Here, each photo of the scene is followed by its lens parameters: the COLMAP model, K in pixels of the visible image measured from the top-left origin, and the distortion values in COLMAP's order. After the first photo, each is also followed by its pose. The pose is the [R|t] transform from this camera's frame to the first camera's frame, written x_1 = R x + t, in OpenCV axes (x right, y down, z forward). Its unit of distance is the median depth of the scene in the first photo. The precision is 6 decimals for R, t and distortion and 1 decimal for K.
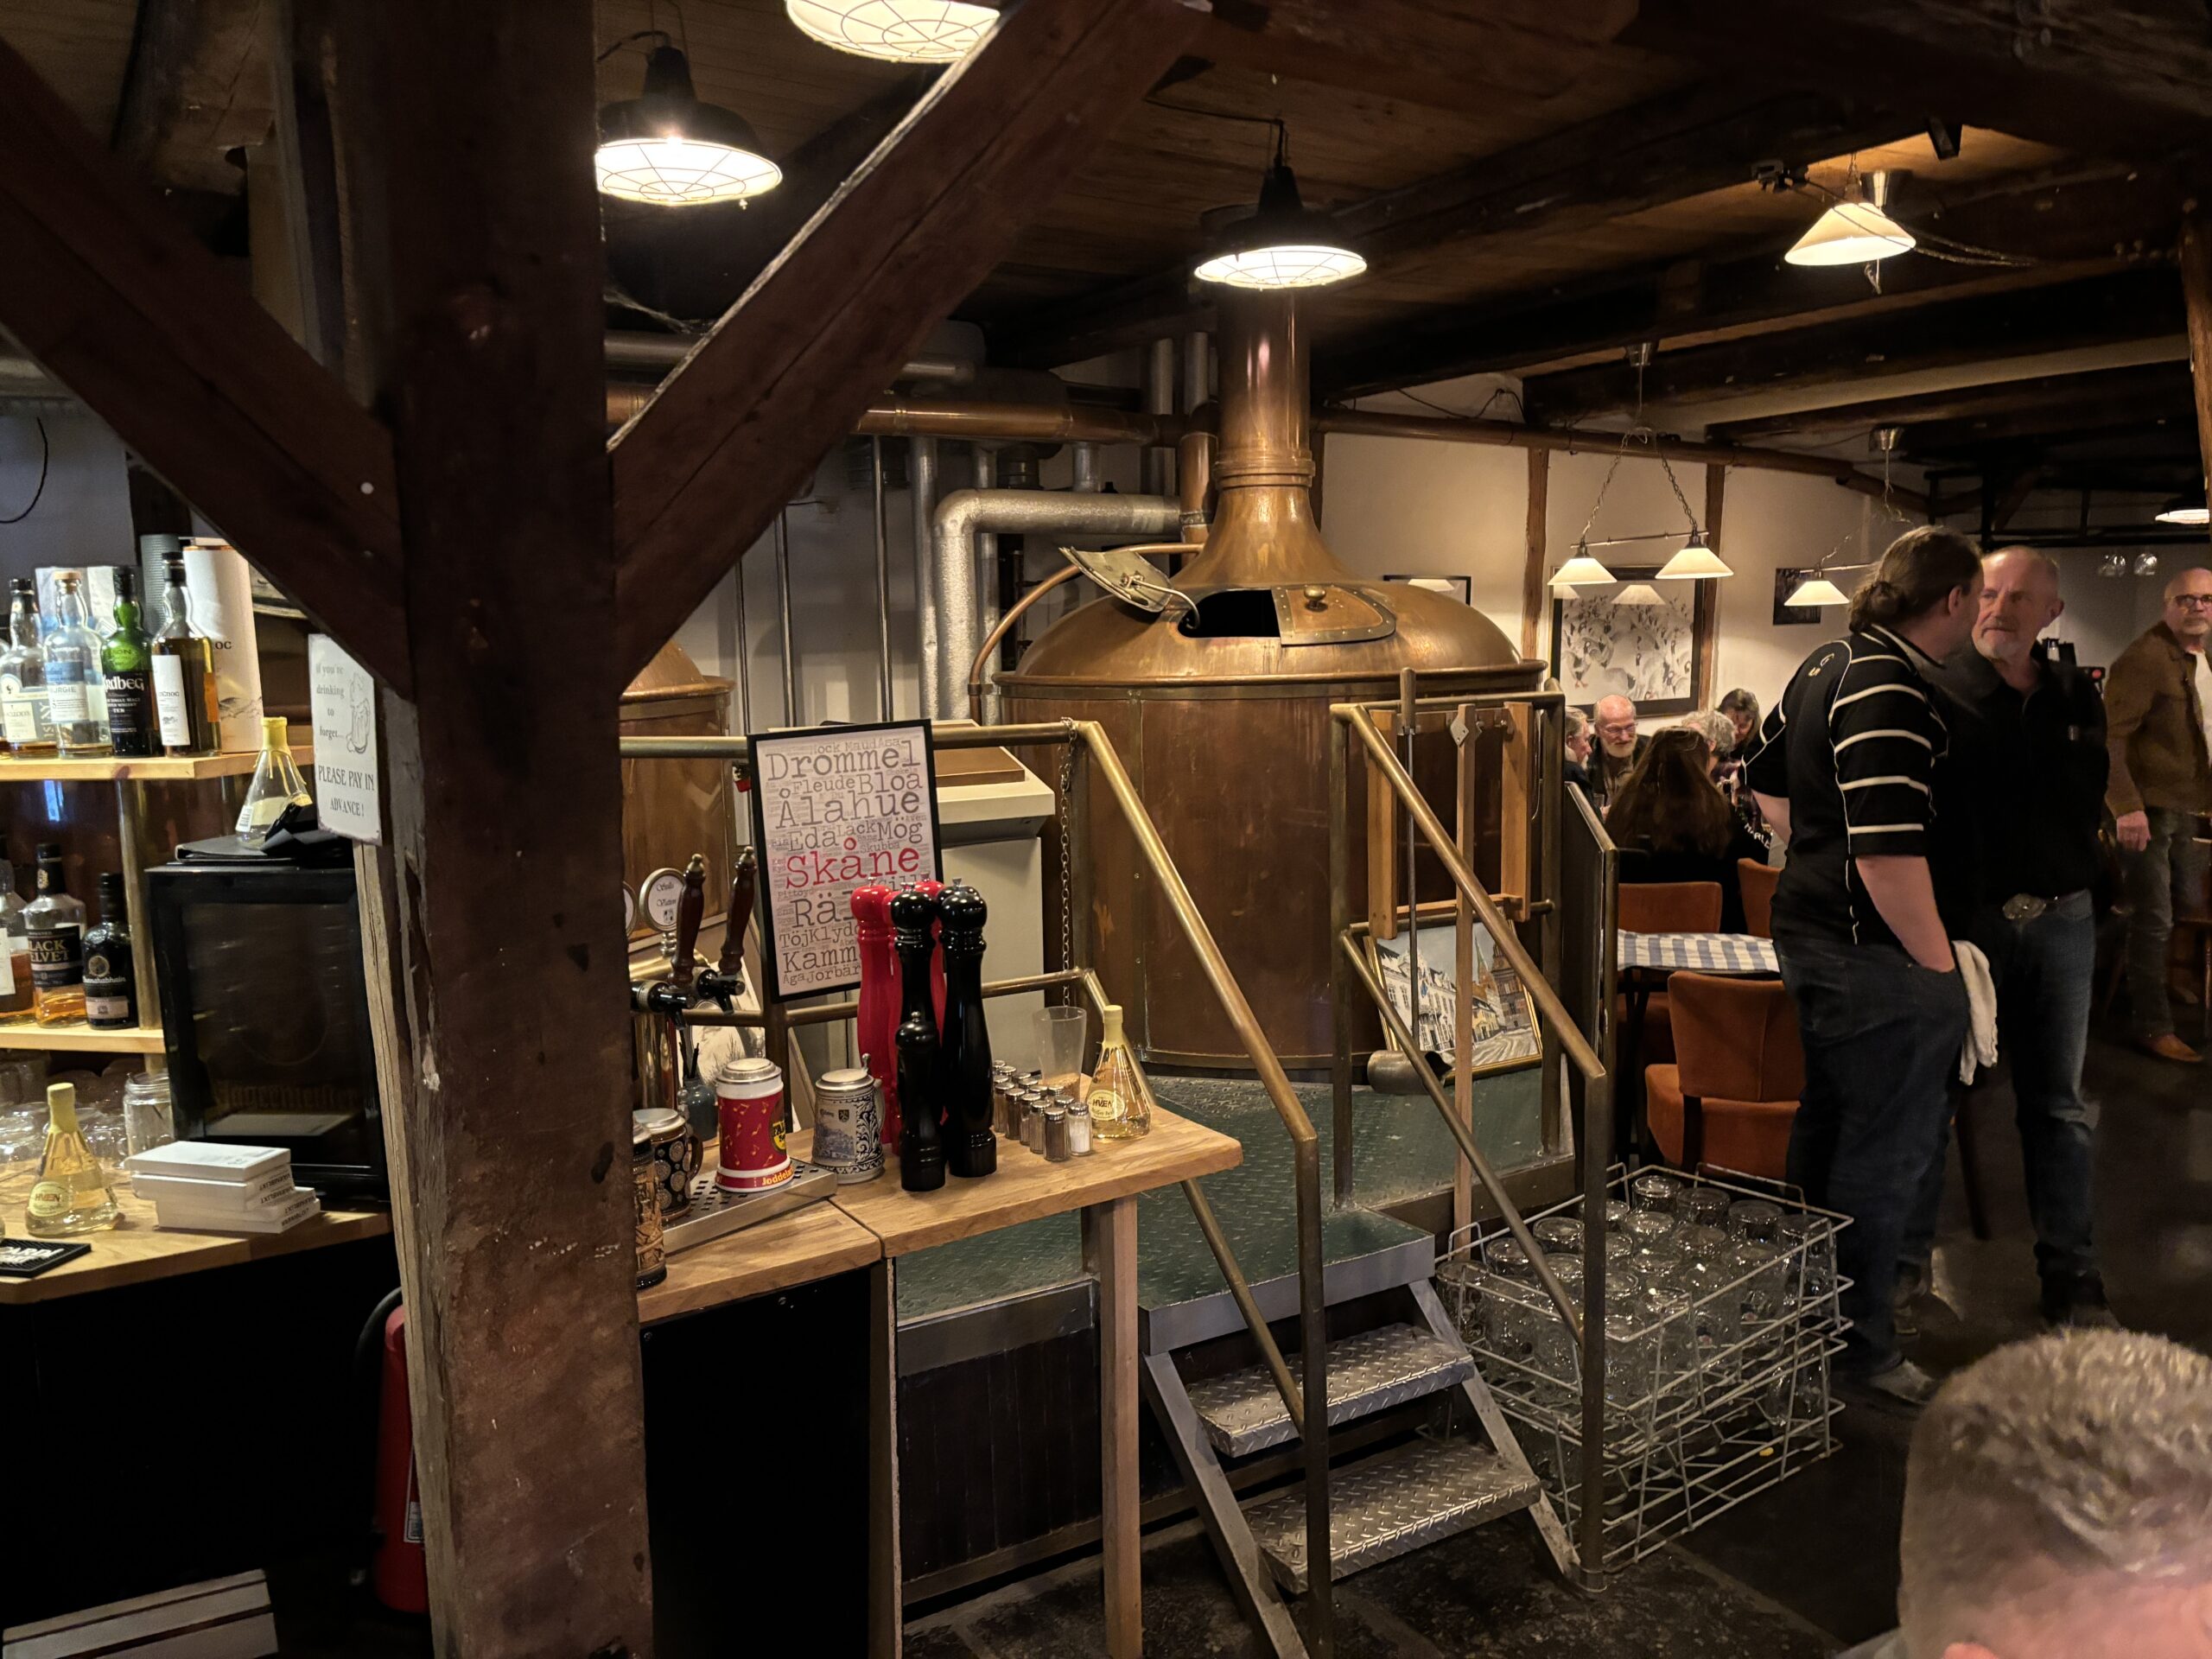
lens RADIAL K [[1691.9, 0, 1105.7], [0, 1691.9, 834.8], [0, 0, 1]] dist [0.040248, -0.009859]
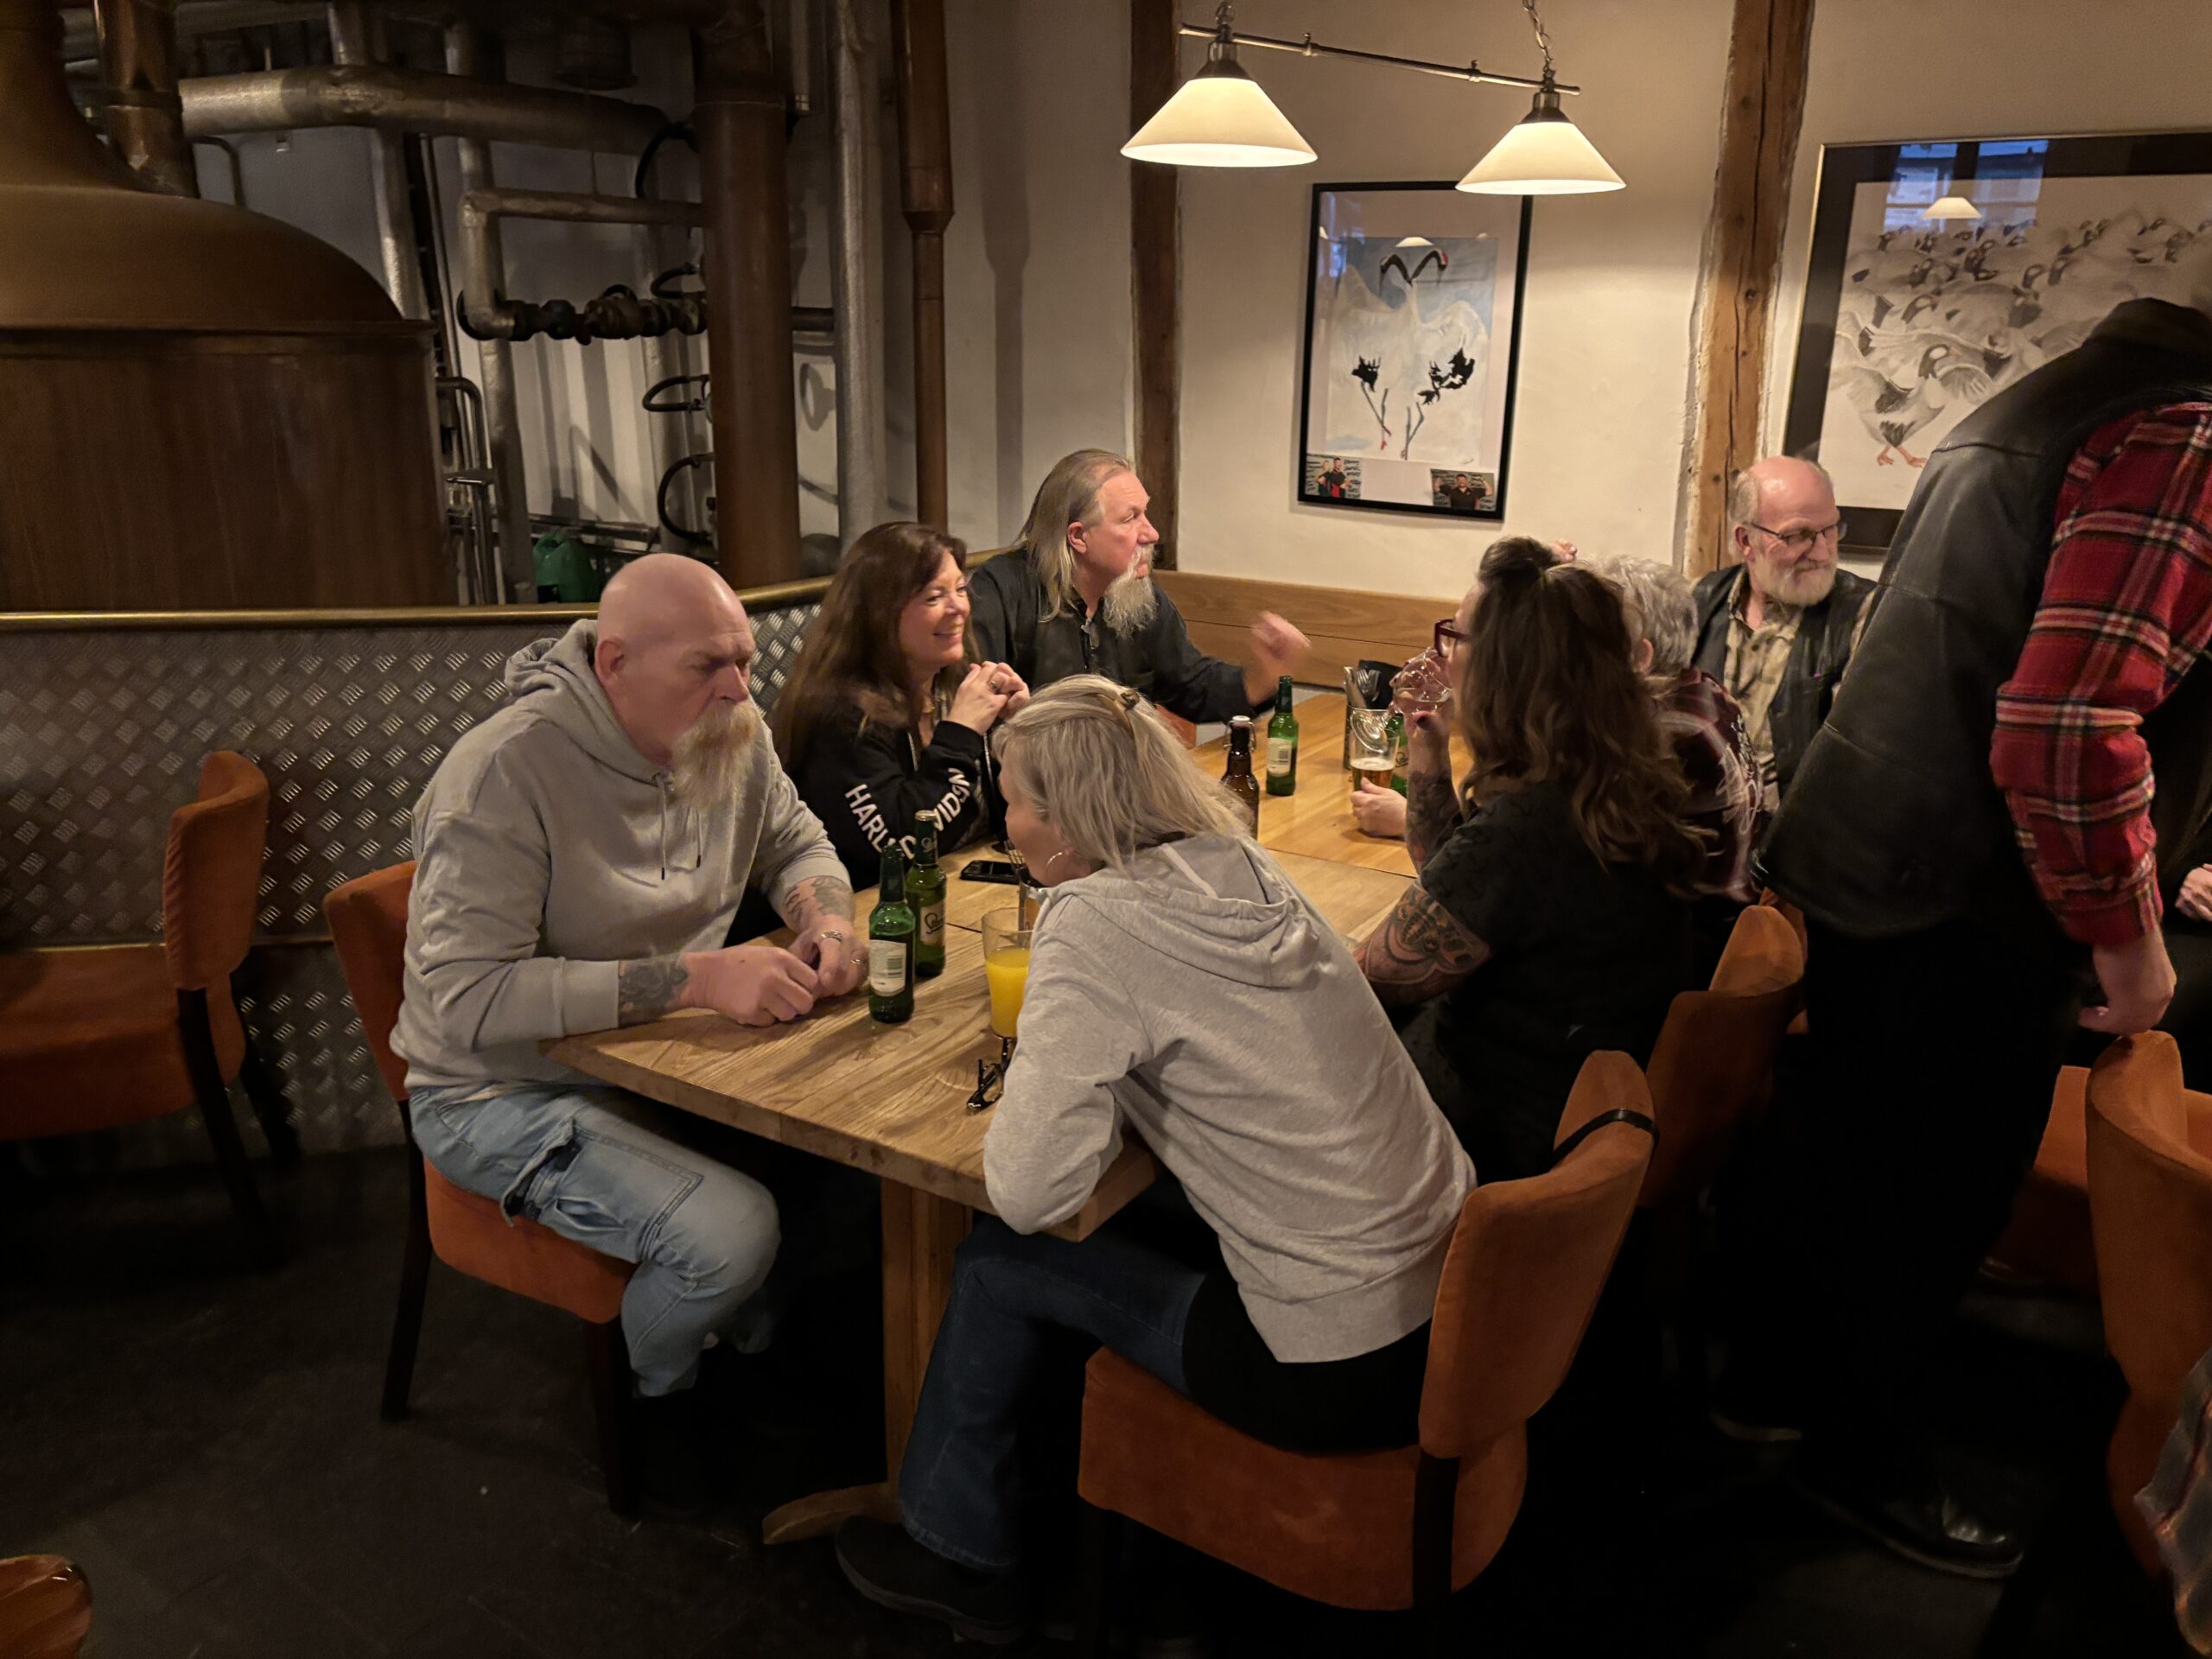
lens RADIAL K [[1691.9, 0, 1104.8], [0, 1691.9, 828.4], [0, 0, 1]] dist [0.040248, -0.009859]
pose [[0.418018, 0.287406, -0.861777, 0.575435], [-0.124897, 0.957809, 0.258849, -0.086390], [0.899812, -0.000570, 0.436277, 0.665496]]
